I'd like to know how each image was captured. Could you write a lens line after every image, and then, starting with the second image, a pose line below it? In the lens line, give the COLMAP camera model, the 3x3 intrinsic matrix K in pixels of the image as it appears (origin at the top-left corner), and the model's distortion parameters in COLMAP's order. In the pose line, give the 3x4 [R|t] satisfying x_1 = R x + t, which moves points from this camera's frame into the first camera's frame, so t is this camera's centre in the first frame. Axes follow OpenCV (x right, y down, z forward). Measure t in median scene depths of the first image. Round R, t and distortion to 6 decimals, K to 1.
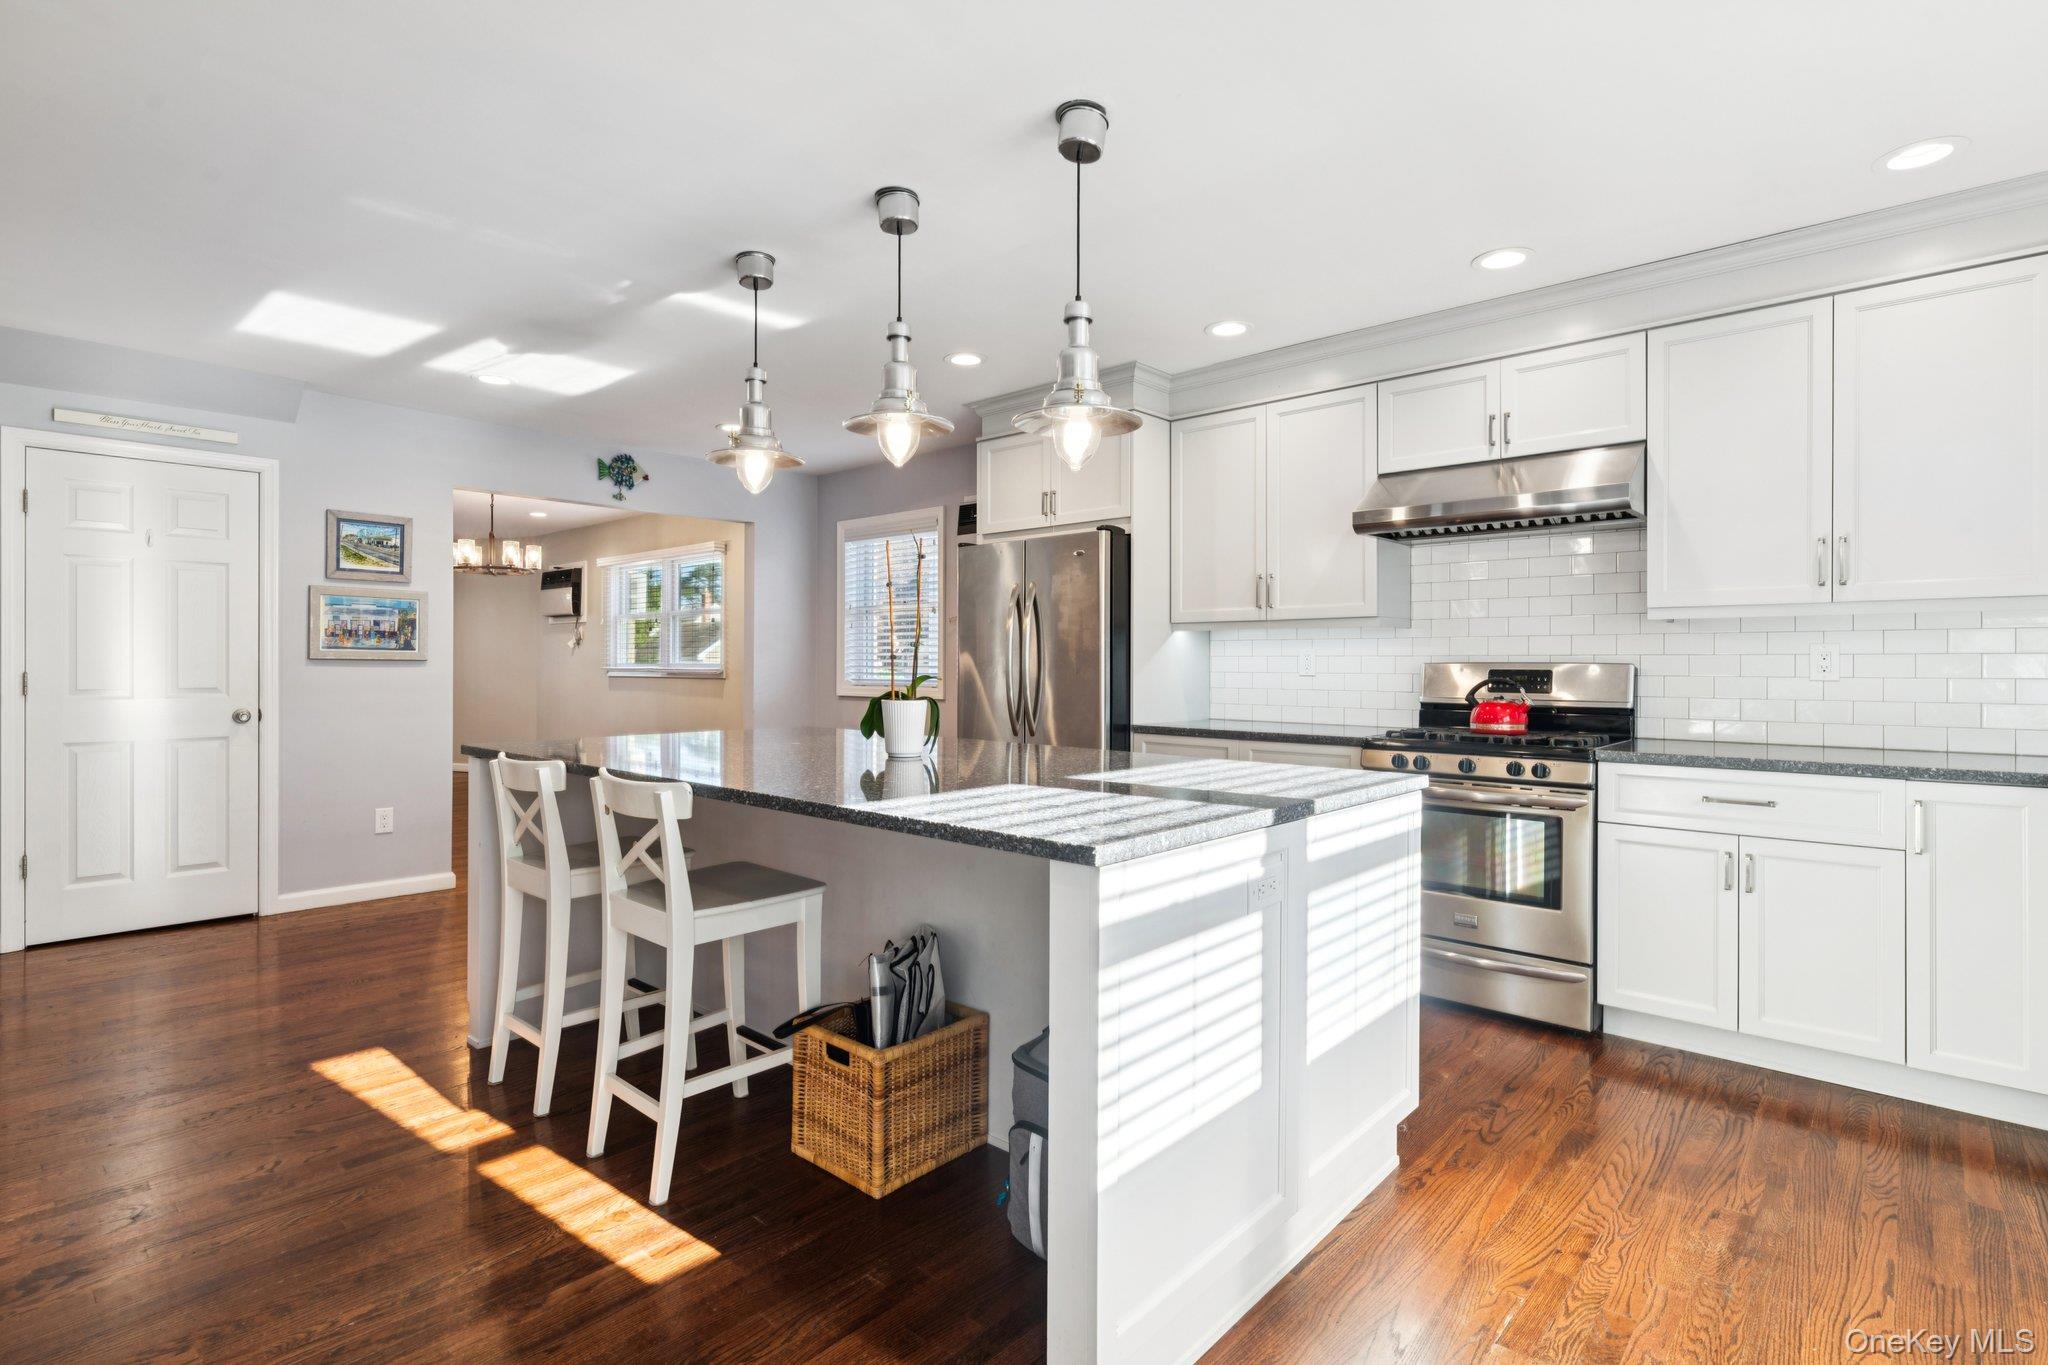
lens RADIAL K [[1007.8, 0, 1034.3], [0, 1007.8, 671.8], [0, 0, 1]] dist [-0.003422, 0.002926]
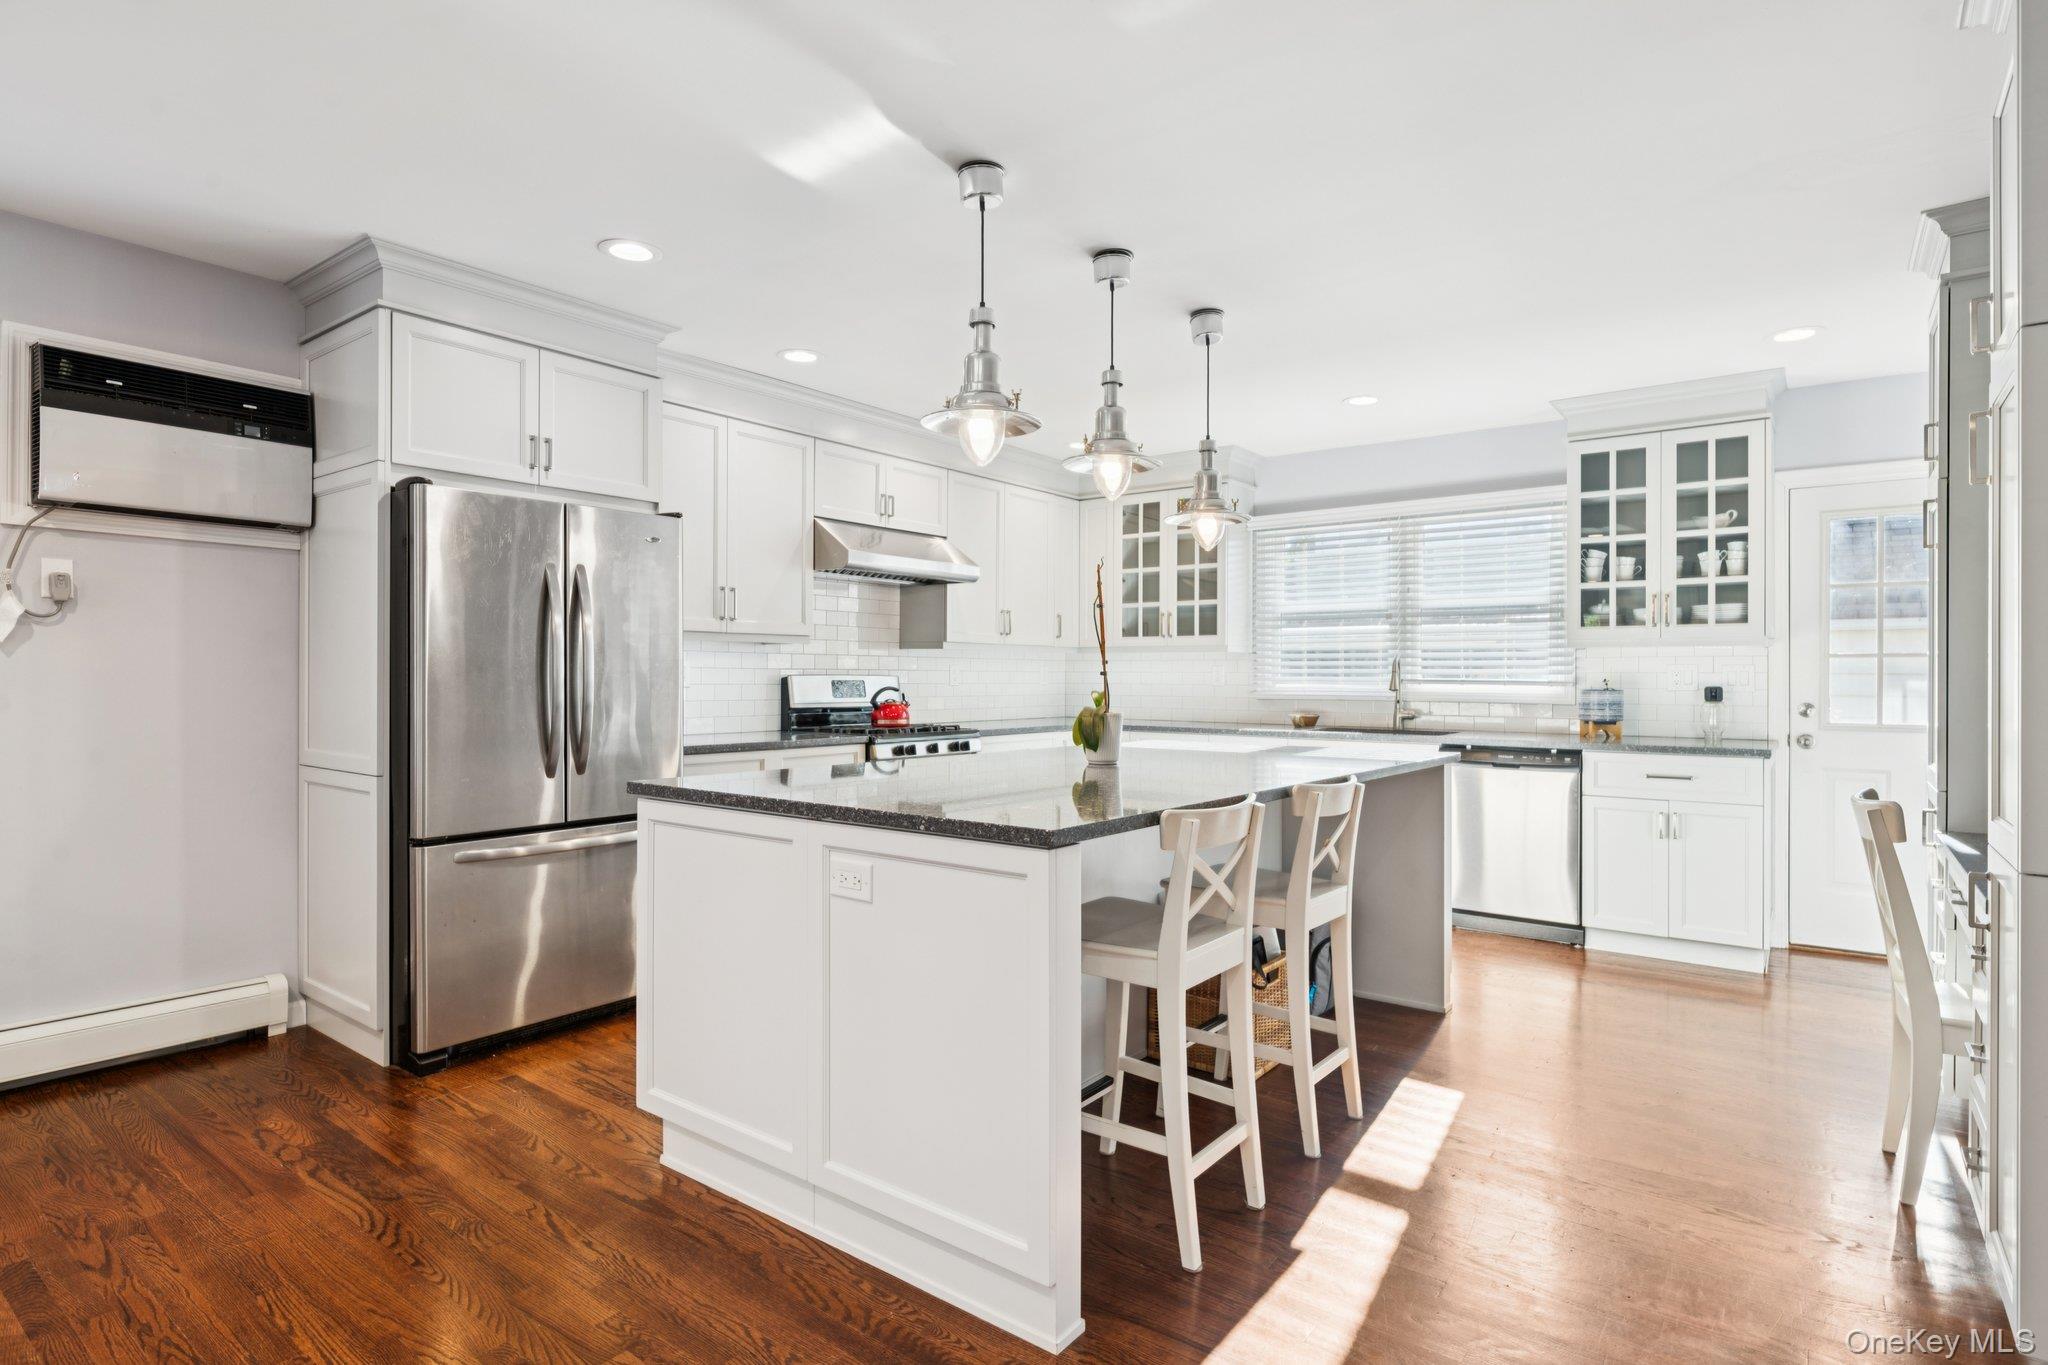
lens RADIAL K [[1042.5, 0, 1030.5], [0, 1042.5, 679.9], [0, 0, 1]] dist [0.002194, -0.000978]
pose [[-0.073510, -0.005727, 0.997278, -0.730033], [-0.001436, 0.999983, 0.005636, -0.009637], [-0.997293, -0.001018, -0.073517, 0.683259]]
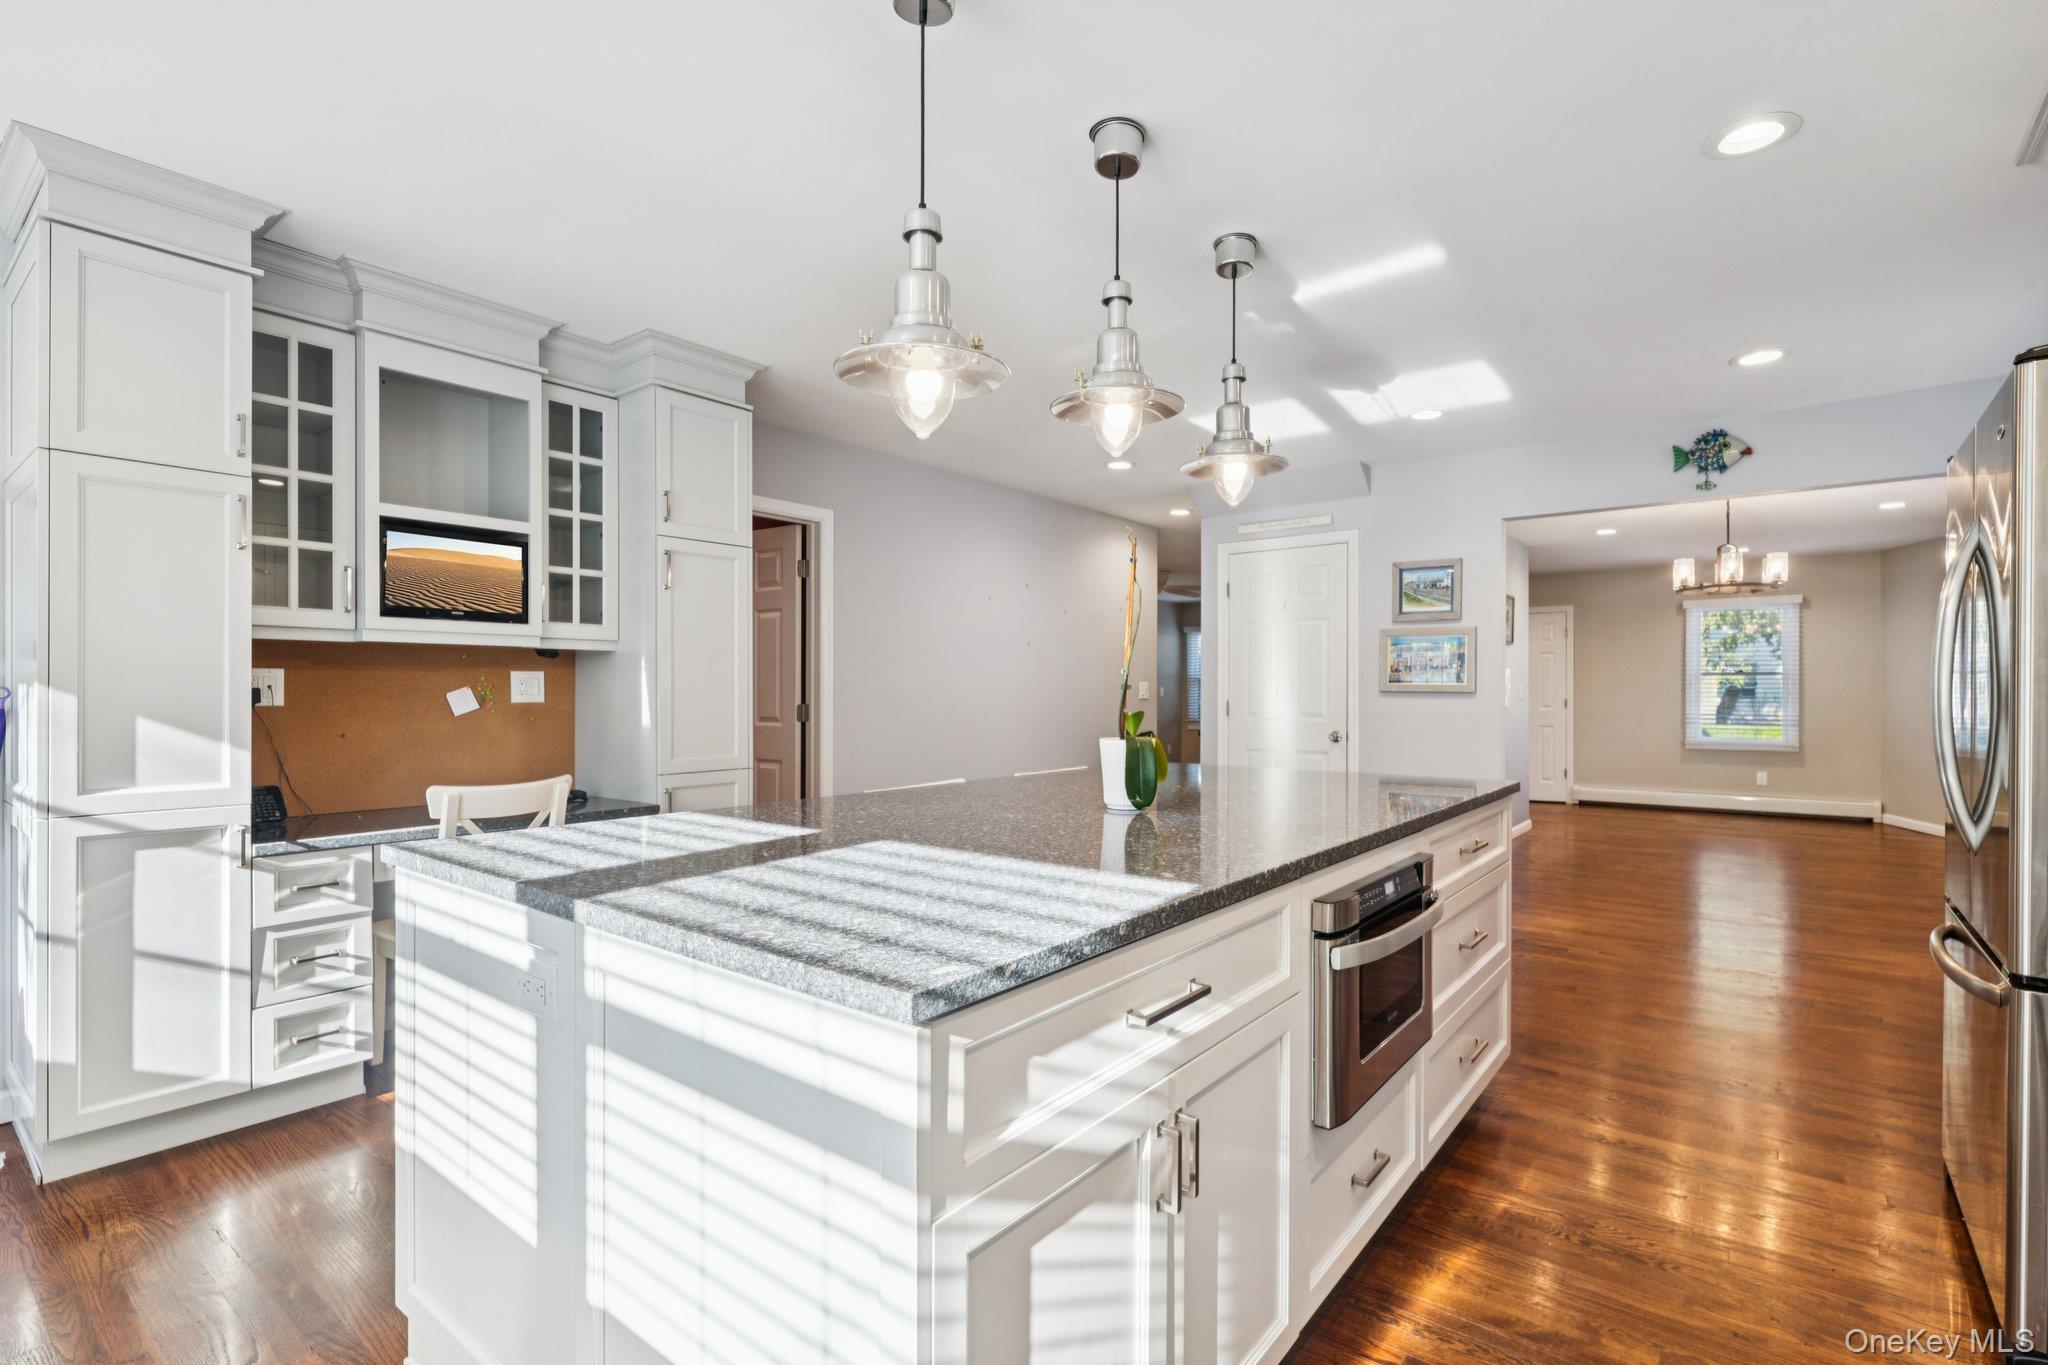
lens RADIAL K [[945.2, 0, 1034.1], [0, 945.2, 686.8], [0, 0, 1]] dist [-0.002905, -0.000210]
pose [[0.060806, -0.005511, -0.998134, 0.361578], [-0.008104, 0.999949, -0.006014, -0.007815], [0.998117, 0.008454, 0.060758, 0.519627]]
